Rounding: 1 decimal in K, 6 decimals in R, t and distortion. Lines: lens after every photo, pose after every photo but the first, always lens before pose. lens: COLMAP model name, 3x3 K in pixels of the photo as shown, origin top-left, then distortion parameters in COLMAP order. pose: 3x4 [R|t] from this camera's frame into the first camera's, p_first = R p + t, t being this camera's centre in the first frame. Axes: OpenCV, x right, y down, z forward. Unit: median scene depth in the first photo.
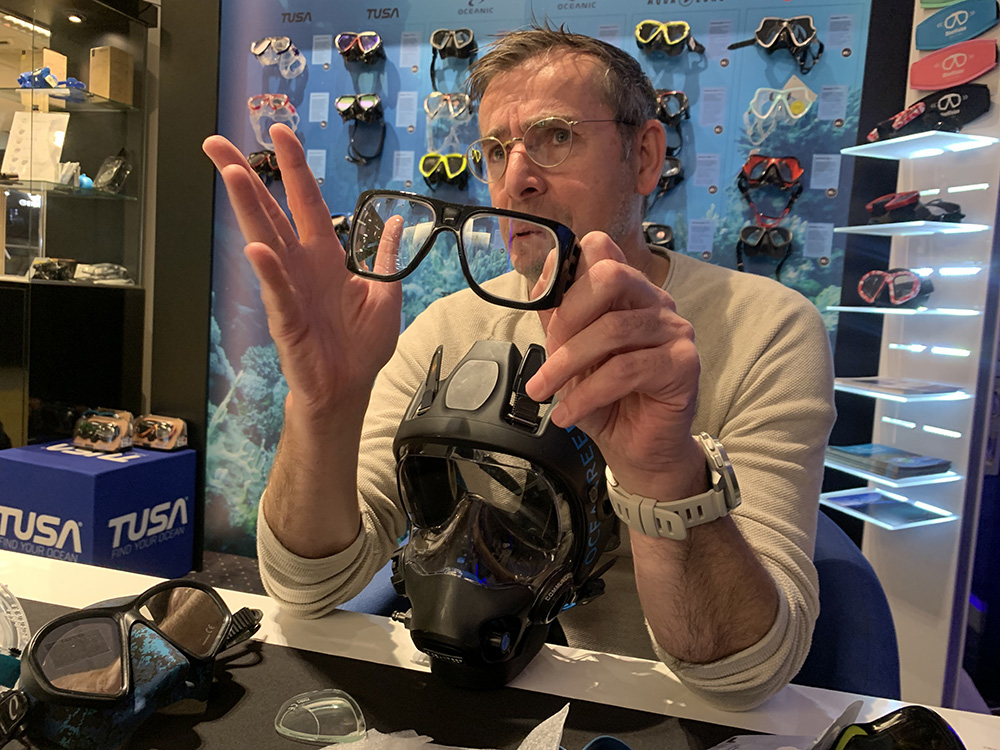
lens RADIAL K [[754.2, 0, 501.5], [0, 754.2, 369.3], [0, 0, 1]] dist [0.009406, 0.003347]
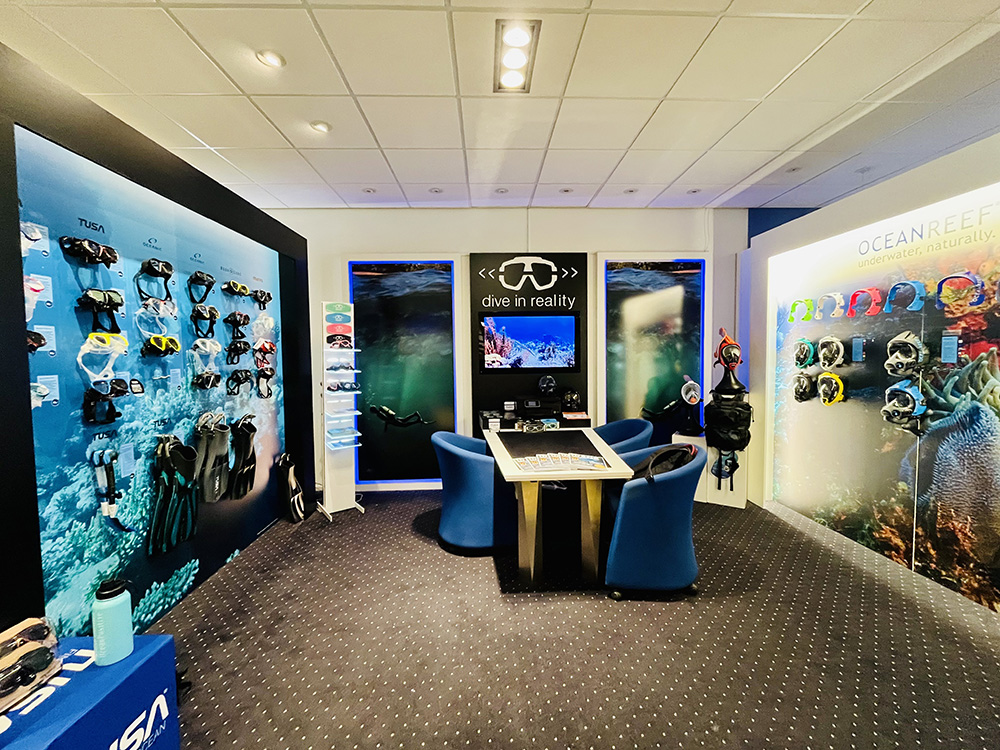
lens RADIAL K [[396.6, 0, 500.9], [0, 396.6, 373.1], [0, 0, 1]] dist [0.001843, 0.000162]
pose [[-0.356280, -0.114677, 0.927316, -1.218603], [0.059878, 0.987598, 0.145137, -0.312796], [-0.932459, 0.107235, -0.344995, 0.683899]]
